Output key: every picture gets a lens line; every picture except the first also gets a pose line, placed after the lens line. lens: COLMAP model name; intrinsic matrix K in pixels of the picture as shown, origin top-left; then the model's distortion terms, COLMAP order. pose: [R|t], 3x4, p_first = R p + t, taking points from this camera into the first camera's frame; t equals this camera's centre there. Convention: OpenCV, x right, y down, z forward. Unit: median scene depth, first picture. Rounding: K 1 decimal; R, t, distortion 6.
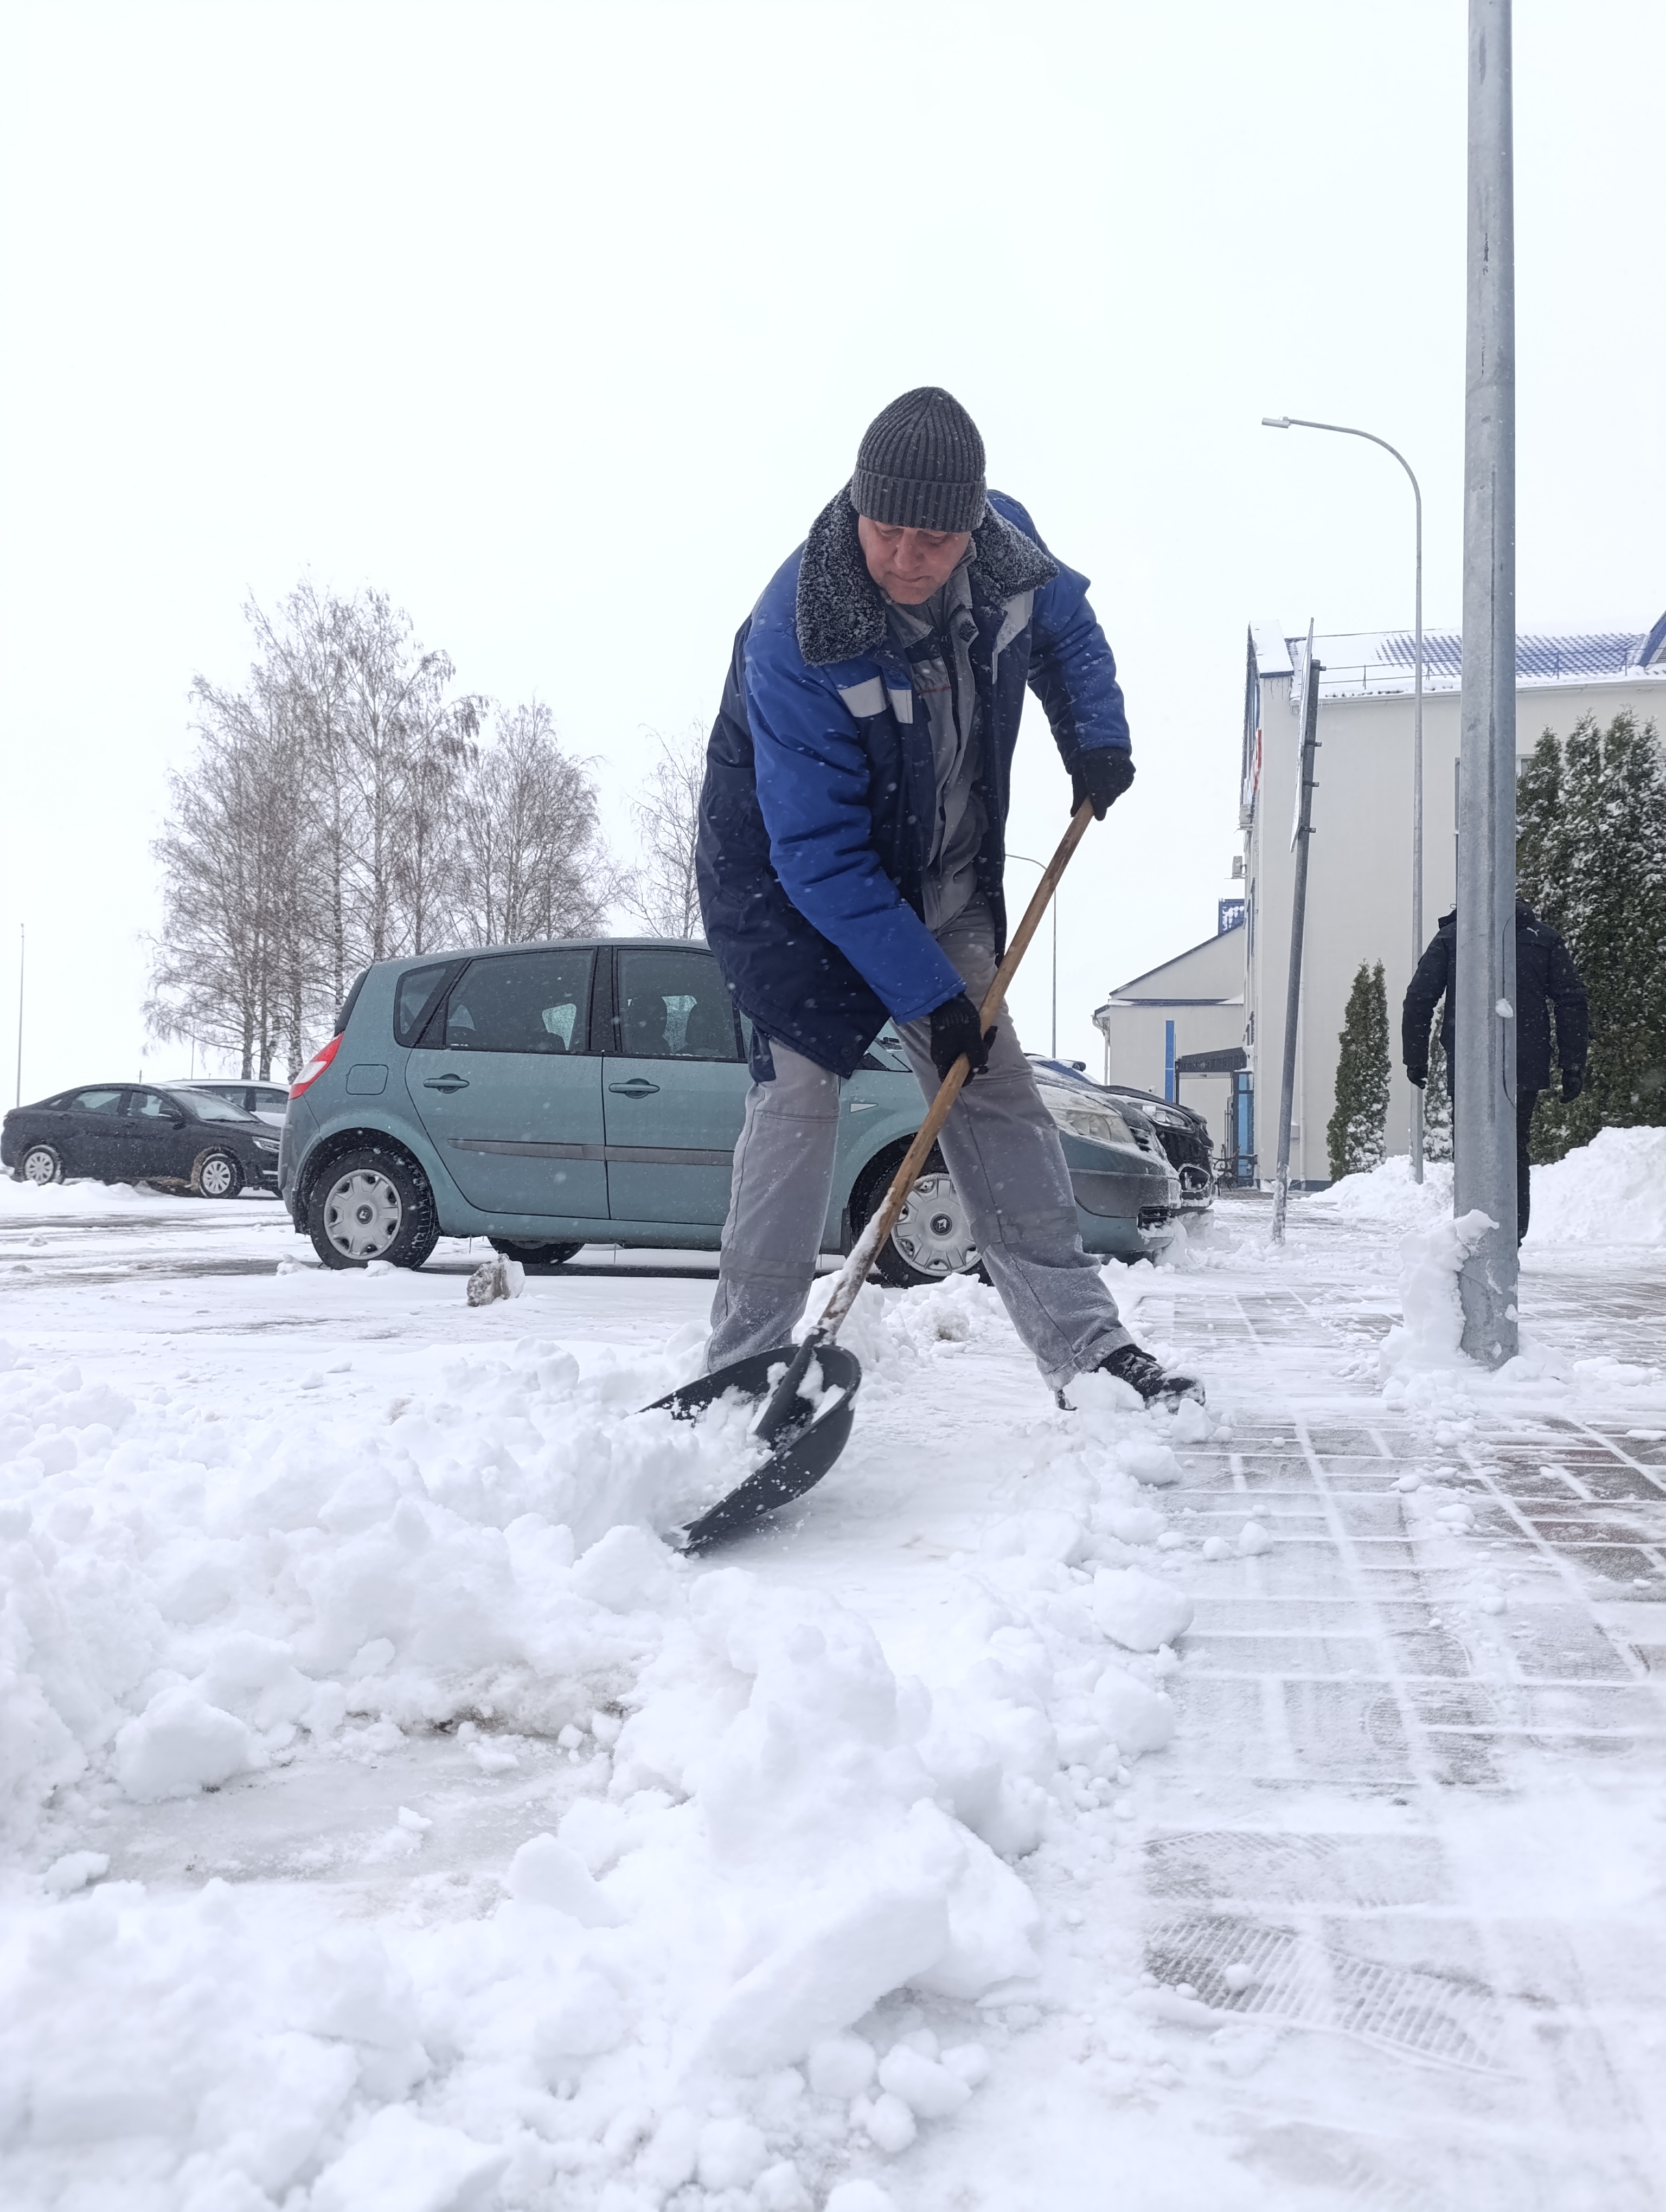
lens RADIAL K [[1486.0, 0, 833.0], [0, 1486.0, 1106.0], [0, 0, 1]] dist [-0.001681, -0.001661]
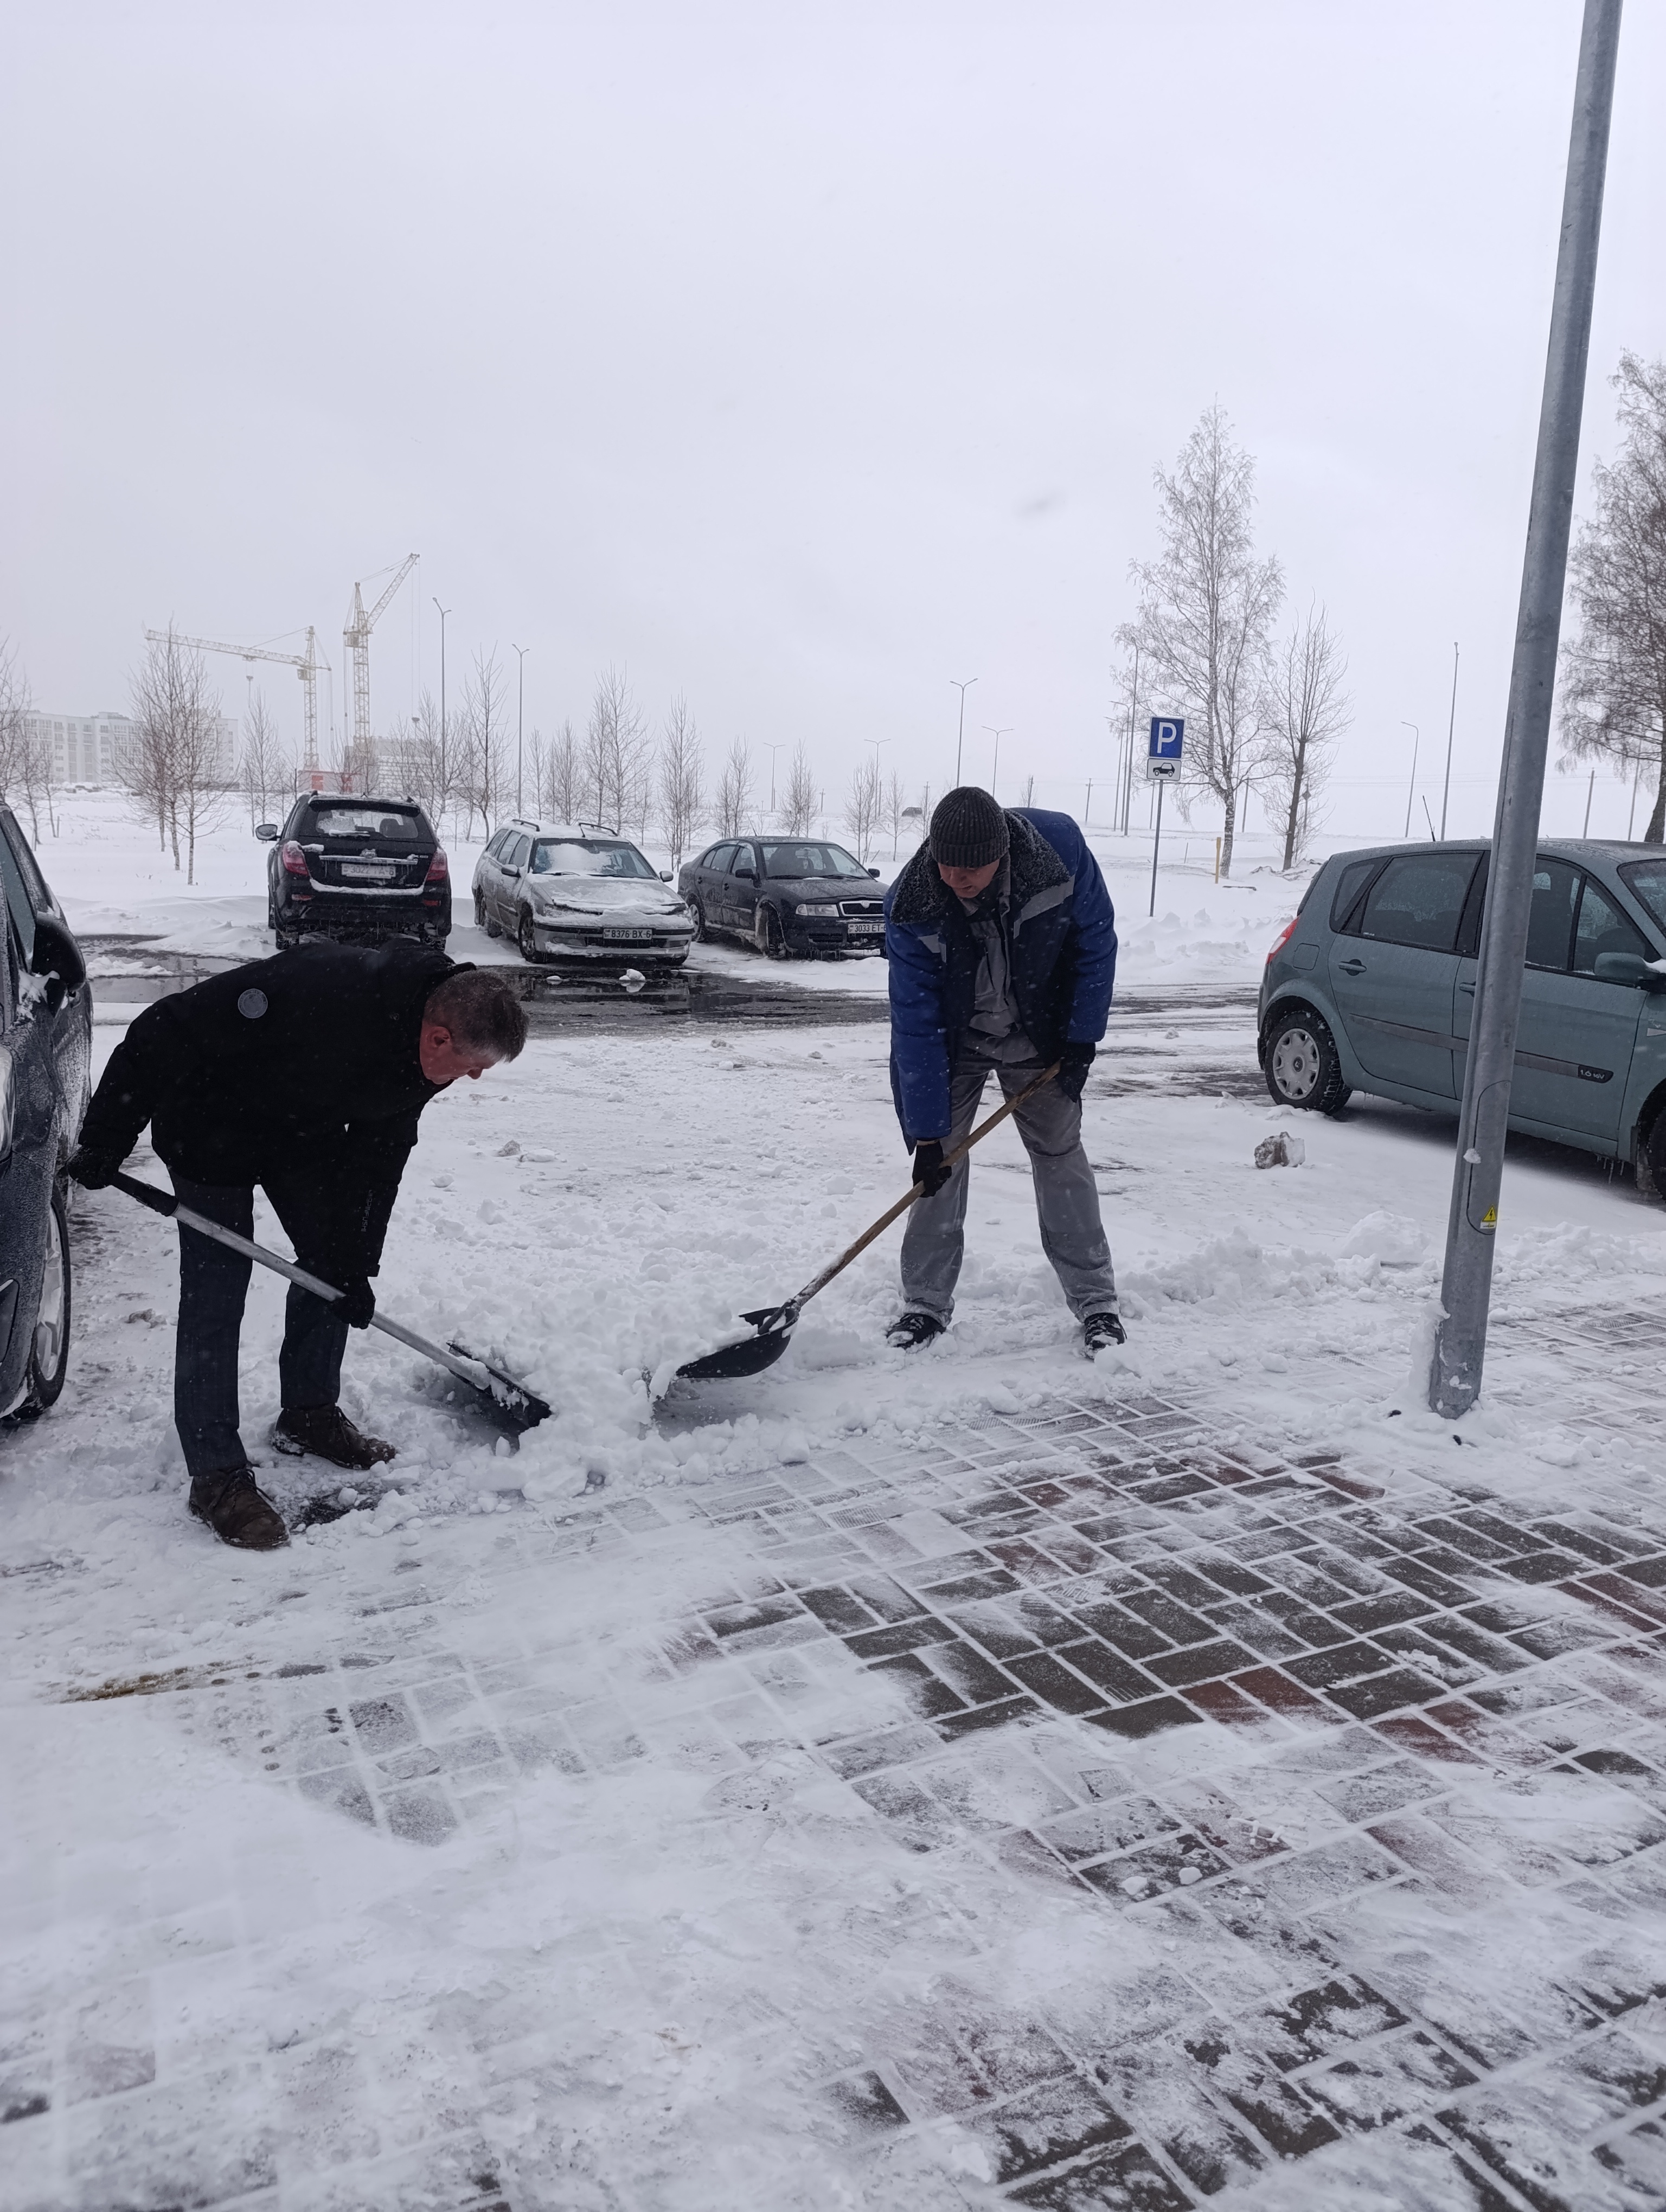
lens RADIAL K [[1486.0, 0, 833.0], [0, 1486.0, 1106.0], [0, 0, 1]] dist [-0.001681, -0.001661]
pose [[0.633344, 0.145726, -0.760026, 0.390696], [0.000120, 0.982091, 0.188405, -0.127667], [0.773870, -0.119416, 0.621984, -0.078696]]
